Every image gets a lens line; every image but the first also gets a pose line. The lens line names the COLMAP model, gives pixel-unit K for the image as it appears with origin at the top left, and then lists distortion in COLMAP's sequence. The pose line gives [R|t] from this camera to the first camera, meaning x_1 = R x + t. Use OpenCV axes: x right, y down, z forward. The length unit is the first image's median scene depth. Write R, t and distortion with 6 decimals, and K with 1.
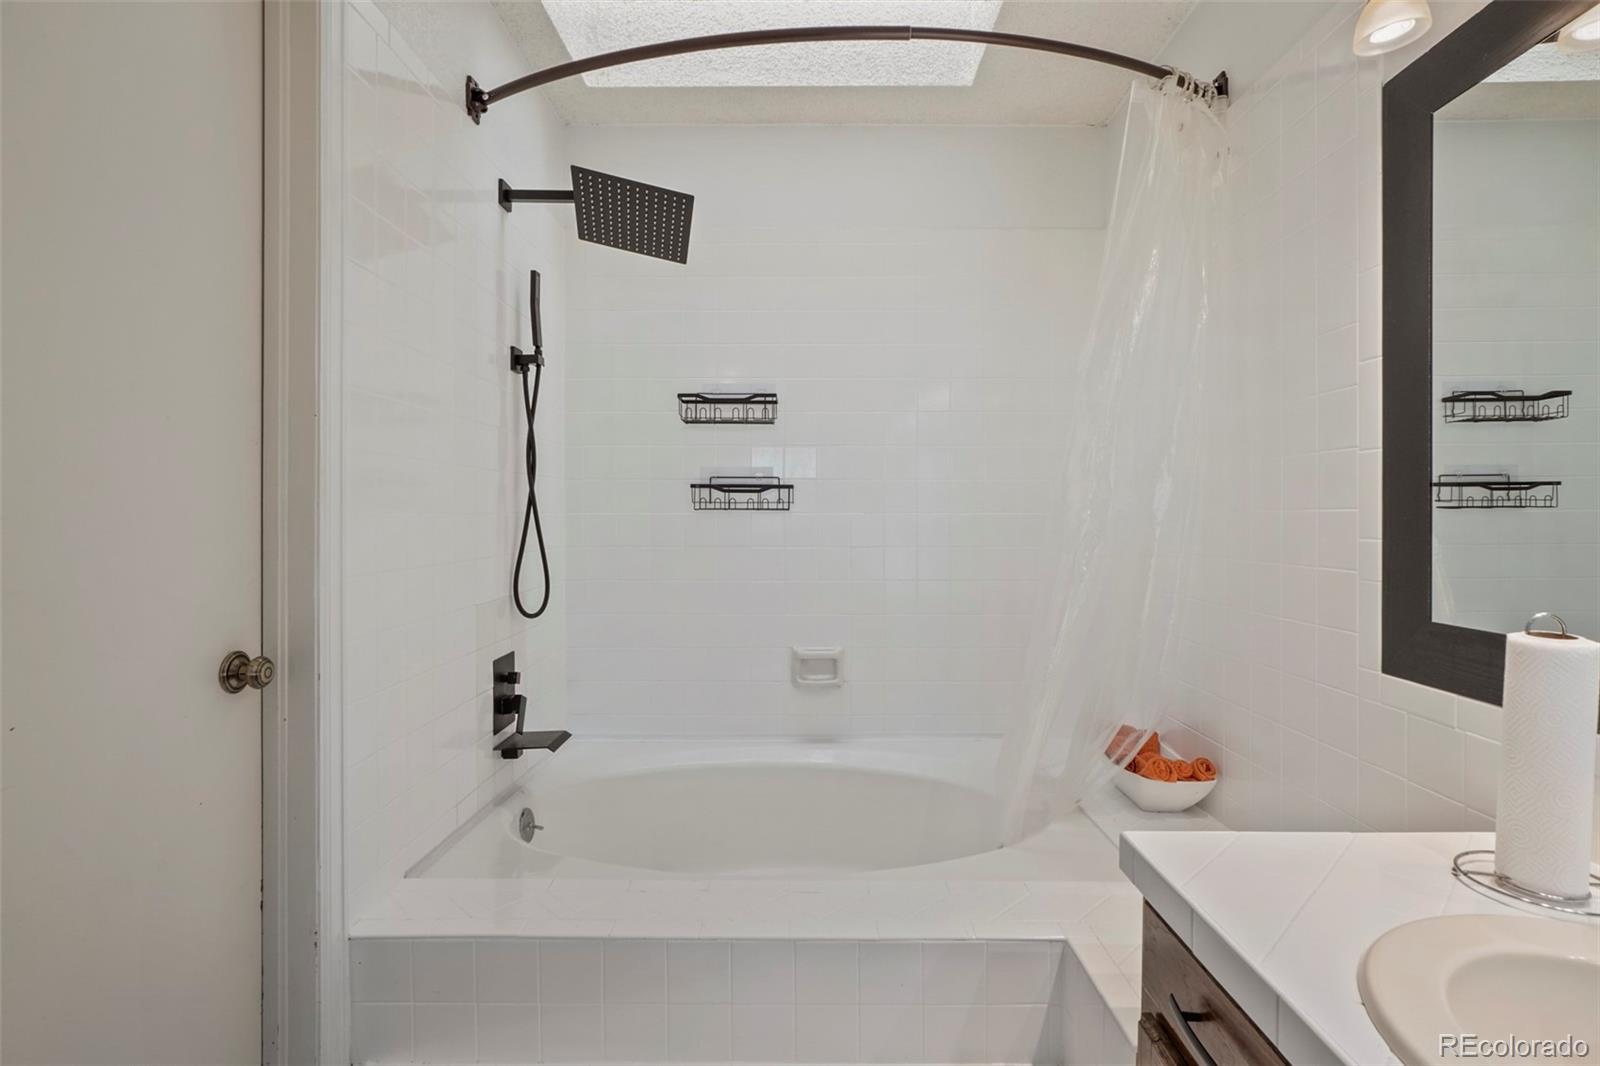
lens RADIAL K [[843.6, 0, 806.6], [0, 843.6, 539.0], [0, 0, 1]] dist [-0.002939, 0.000545]
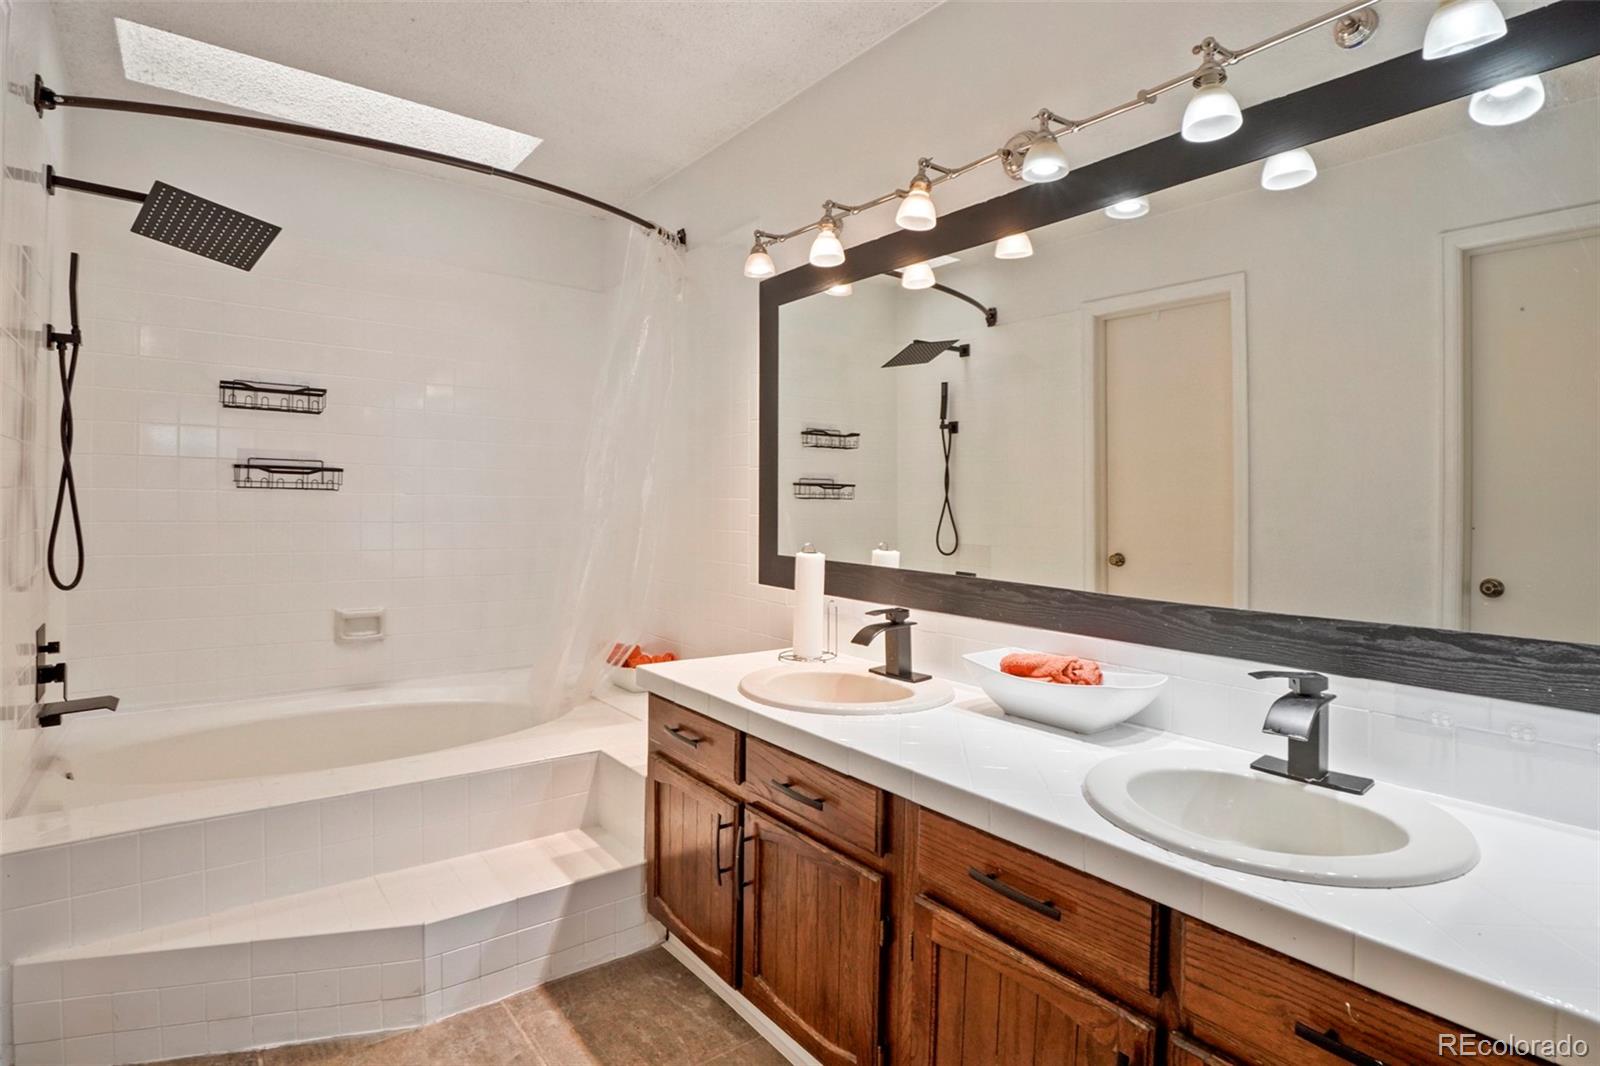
lens RADIAL K [[815.0, 0, 874.6], [0, 815.0, 506.1], [0, 0, 1]] dist [-0.021317, 0.000944]
pose [[0.759394, 0.012794, 0.650506, -0.208783], [-0.001451, 0.999837, -0.017970, 0.007433], [-0.650630, 0.012702, 0.759289, -0.371647]]
